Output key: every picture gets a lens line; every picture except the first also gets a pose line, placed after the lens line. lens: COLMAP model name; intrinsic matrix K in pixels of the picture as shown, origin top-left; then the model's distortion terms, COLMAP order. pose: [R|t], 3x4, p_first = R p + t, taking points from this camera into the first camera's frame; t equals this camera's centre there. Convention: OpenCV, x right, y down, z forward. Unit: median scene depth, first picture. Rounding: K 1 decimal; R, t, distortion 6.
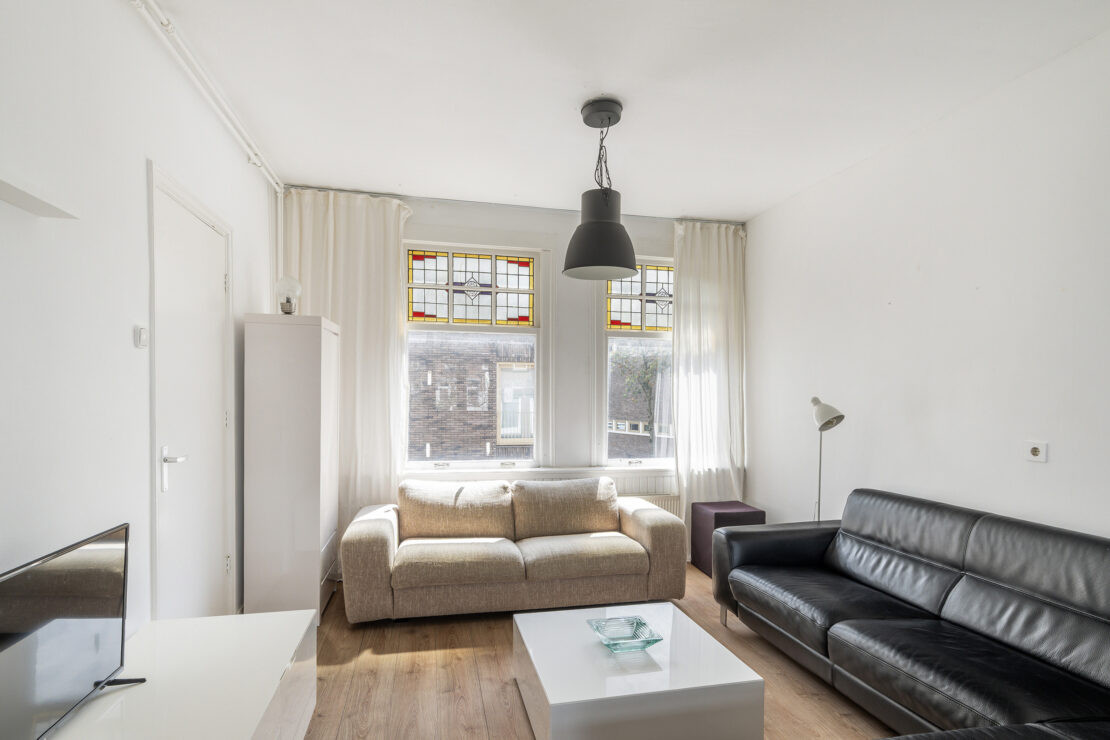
lens RADIAL K [[554.6, 0, 552.7], [0, 554.6, 381.1], [0, 0, 1]] dist [-0.001689, 0.002062]
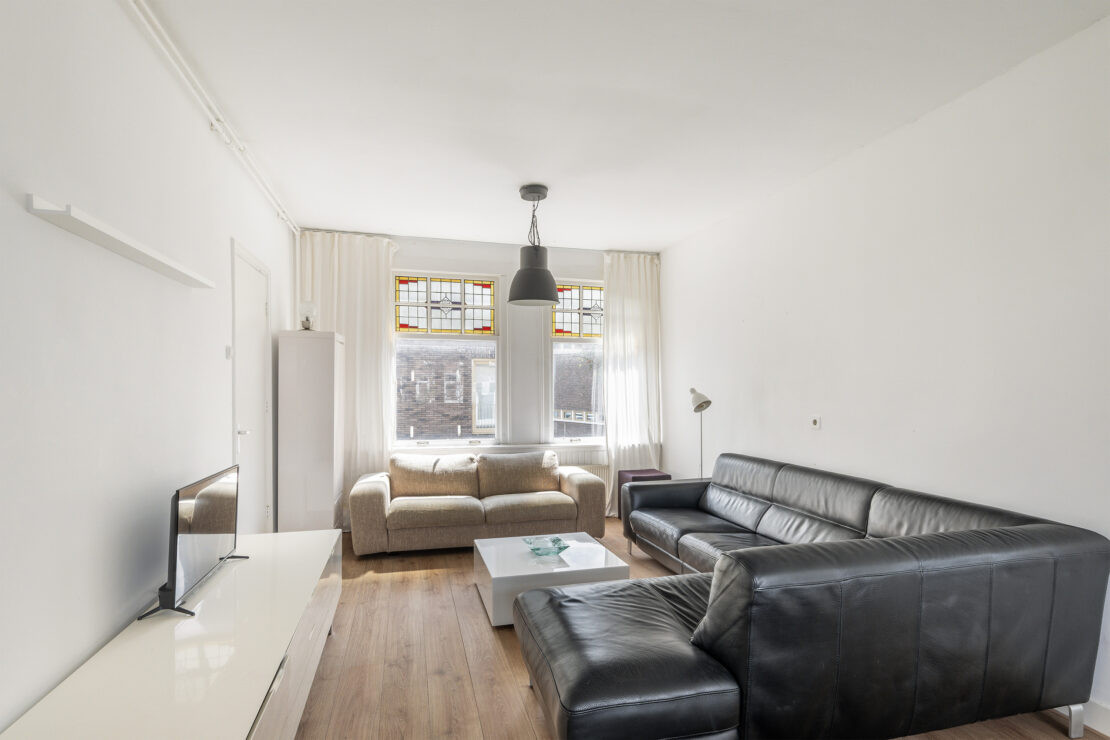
lens RADIAL K [[554.6, 0, 554.4], [0, 554.6, 370.8], [0, 0, 1]] dist [-0.001689, 0.002062]
pose [[0.999202, -0.006623, 0.039400, 0.067559], [0.006876, 0.999957, -0.006276, -0.007215], [-0.039357, 0.006542, 0.999204, -0.364397]]
